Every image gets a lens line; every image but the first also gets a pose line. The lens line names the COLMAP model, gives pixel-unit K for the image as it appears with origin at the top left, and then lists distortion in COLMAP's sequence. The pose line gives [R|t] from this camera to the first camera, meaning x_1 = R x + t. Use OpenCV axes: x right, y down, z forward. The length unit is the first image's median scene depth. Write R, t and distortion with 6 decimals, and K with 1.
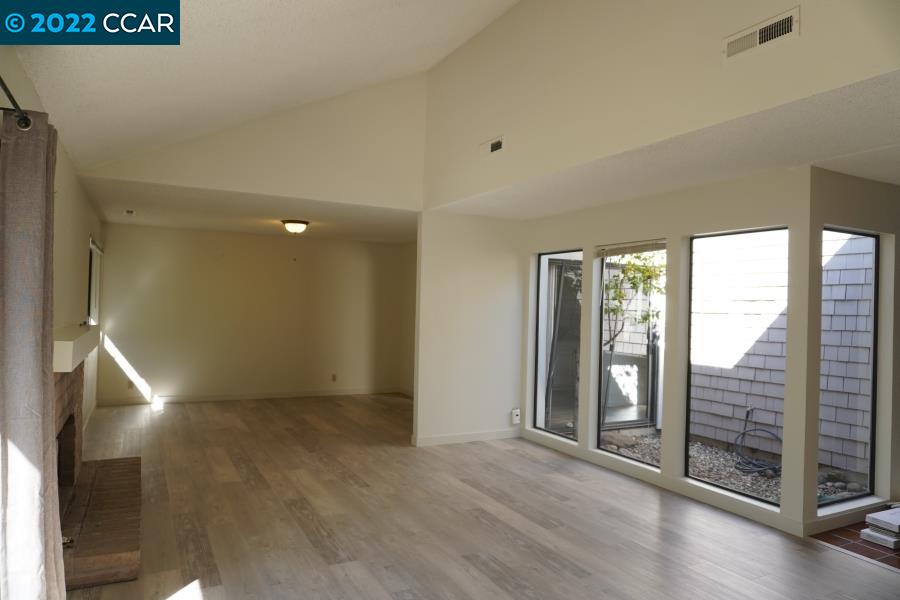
lens RADIAL K [[600.9, 0, 450.0], [0, 600.9, 300.0], [0, 0, 1]] dist [-0.055509, 0.043493]
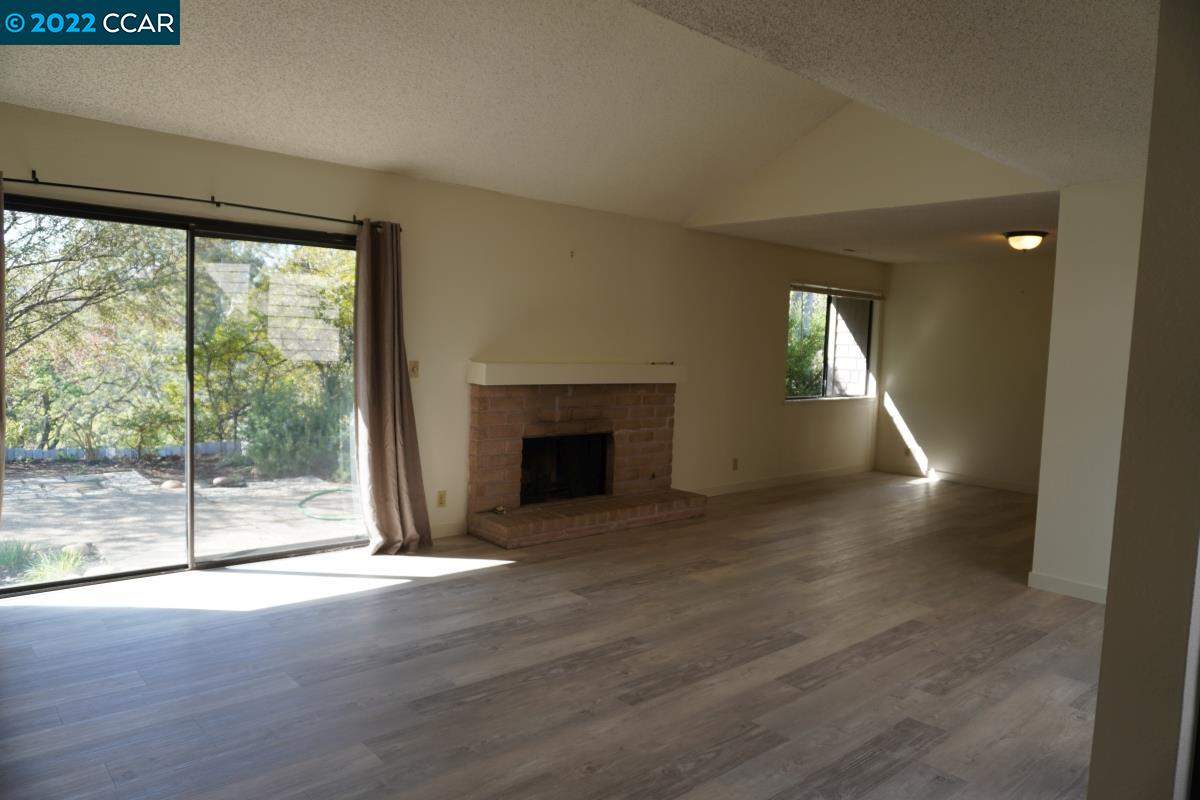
lens RADIAL K [[801.1, 0, 600.0], [0, 801.1, 400.0], [0, 0, 1]] dist [-0.055509, 0.043493]
pose [[0.241295, 0.054047, -0.968946, 0.847290], [-0.022353, 0.998493, 0.050129, 0.039943], [0.970194, 0.009563, 0.242140, 0.549694]]
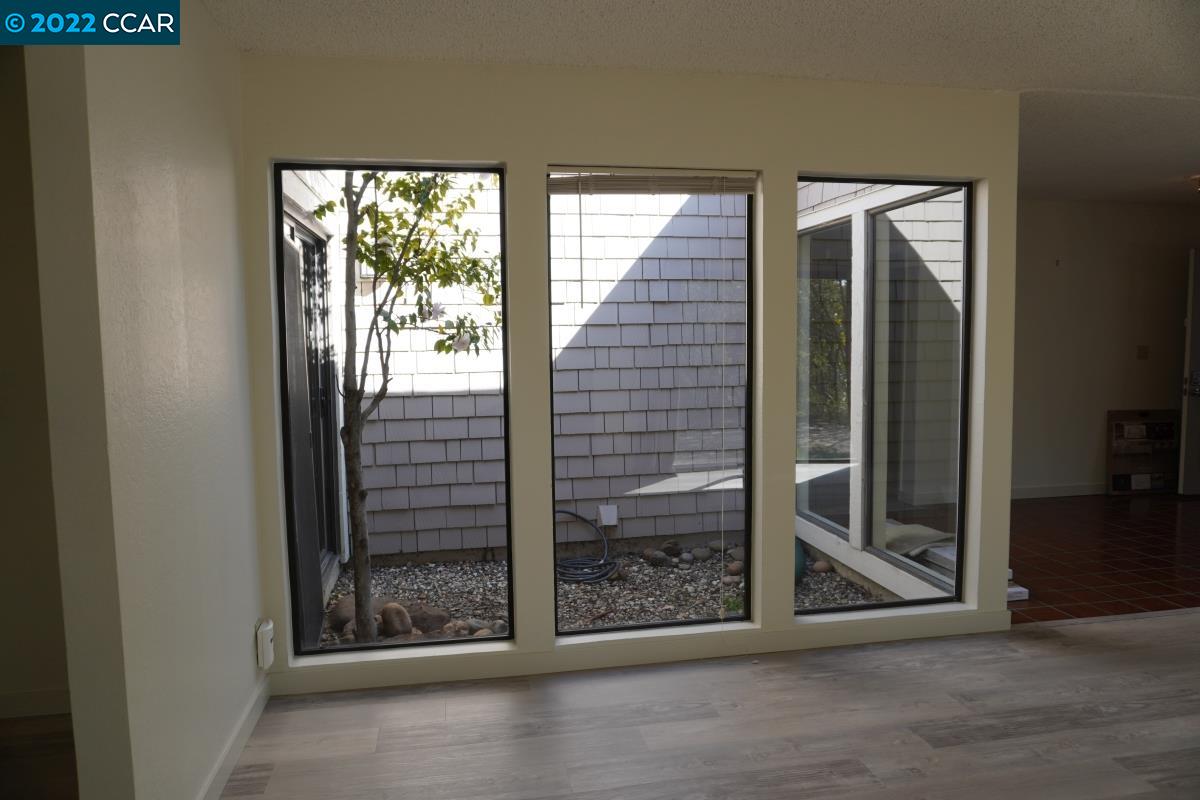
lens RADIAL K [[801.1, 0, 600.0], [0, 801.1, 400.0], [0, 0, 1]] dist [-0.055509, 0.043493]
pose [[0.292808, -0.105446, 0.950339, -0.376438], [0.010358, 0.994192, 0.107120, 0.017997], [-0.956115, -0.021522, 0.292199, 1.063264]]
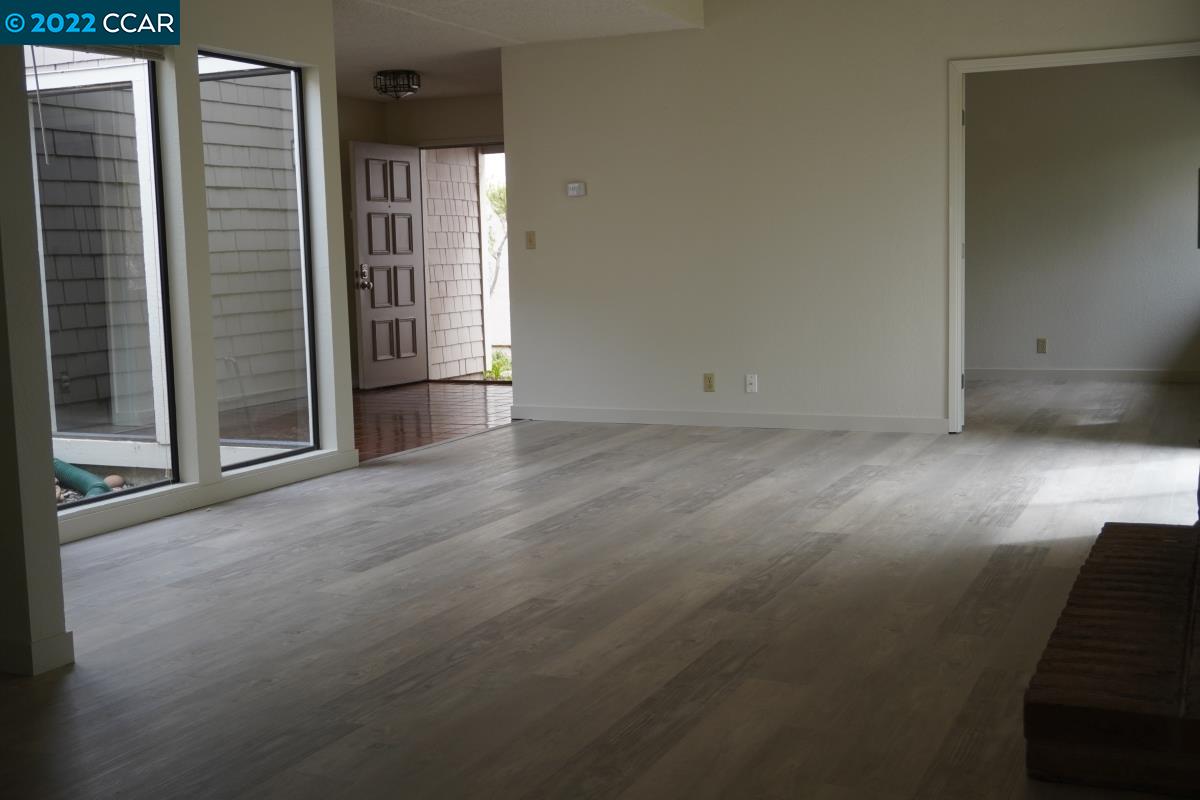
lens RADIAL K [[1400.7, 0, 600.0], [0, 1400.7, 400.0], [0, 0, 1]] dist [0.010222, 0.018205]
pose [[-0.618001, -0.093371, 0.780613, -0.977492], [0.002061, 0.992726, 0.120374, 0.071486], [-0.786174, 0.076000, -0.613314, 1.690661]]
